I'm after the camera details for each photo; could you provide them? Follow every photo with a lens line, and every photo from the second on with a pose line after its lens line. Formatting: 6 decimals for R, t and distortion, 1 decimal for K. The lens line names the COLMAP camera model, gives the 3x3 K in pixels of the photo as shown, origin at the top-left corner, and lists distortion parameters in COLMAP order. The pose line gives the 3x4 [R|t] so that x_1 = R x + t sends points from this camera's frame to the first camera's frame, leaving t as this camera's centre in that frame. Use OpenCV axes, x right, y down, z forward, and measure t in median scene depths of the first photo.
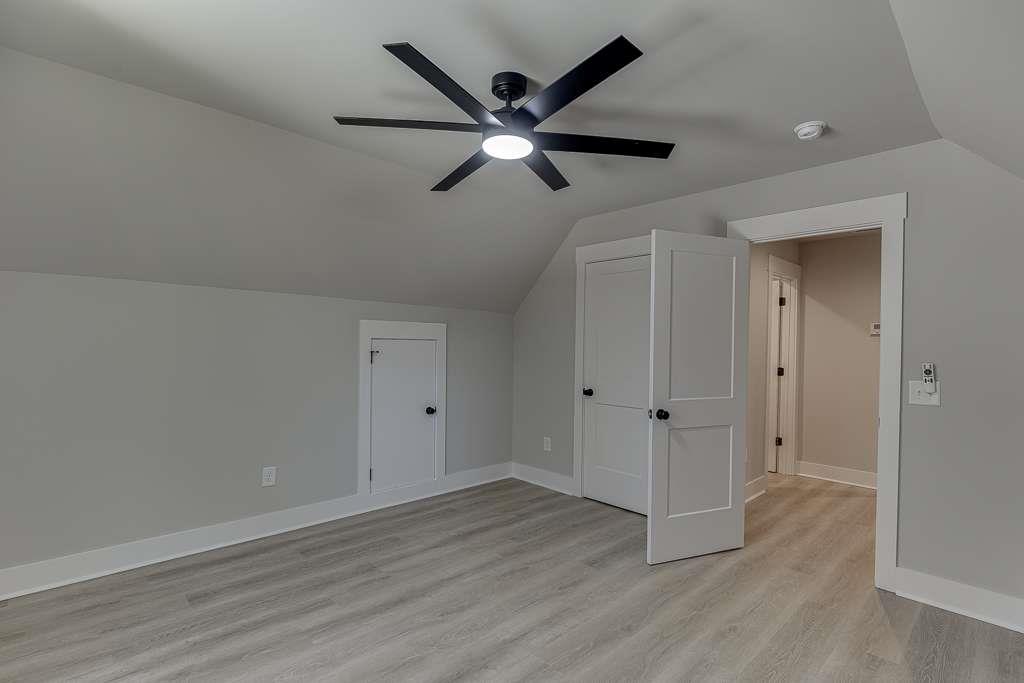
lens RADIAL K [[495.9, 0, 521.3], [0, 495.9, 345.8], [0, 0, 1]] dist [-0.003902, -0.000871]
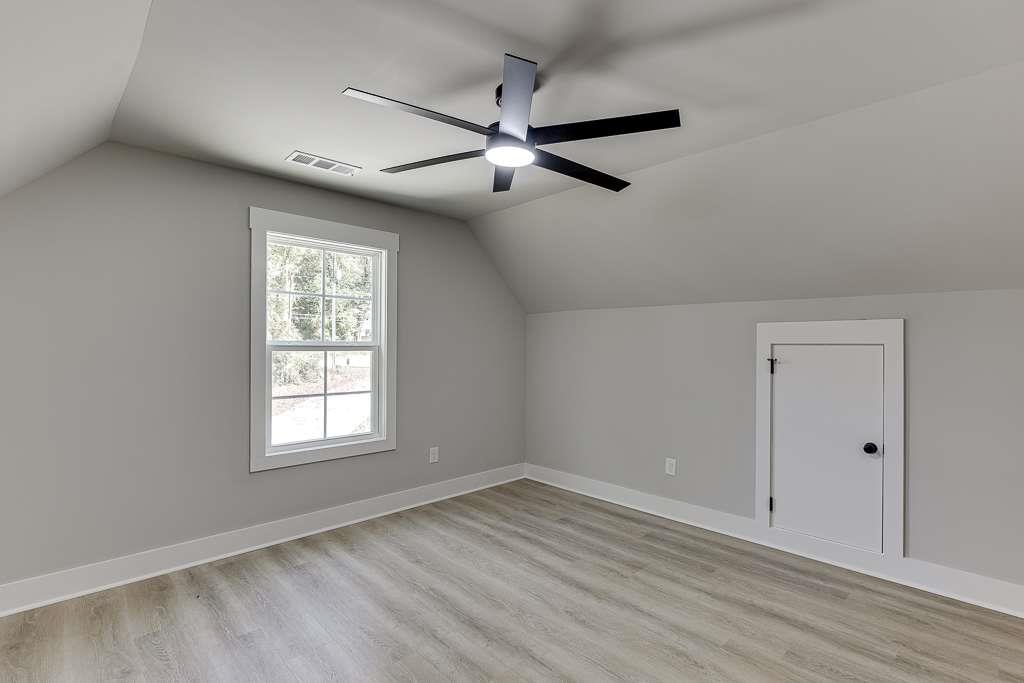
lens RADIAL K [[495.9, 0, 521.3], [0, 495.9, 345.8], [0, 0, 1]] dist [-0.003902, -0.000871]
pose [[-0.011576, -0.018106, -0.999769, 0.674581], [-0.013151, 0.999752, -0.017954, 0.010941], [0.999847, 0.012941, -0.011811, 0.701585]]
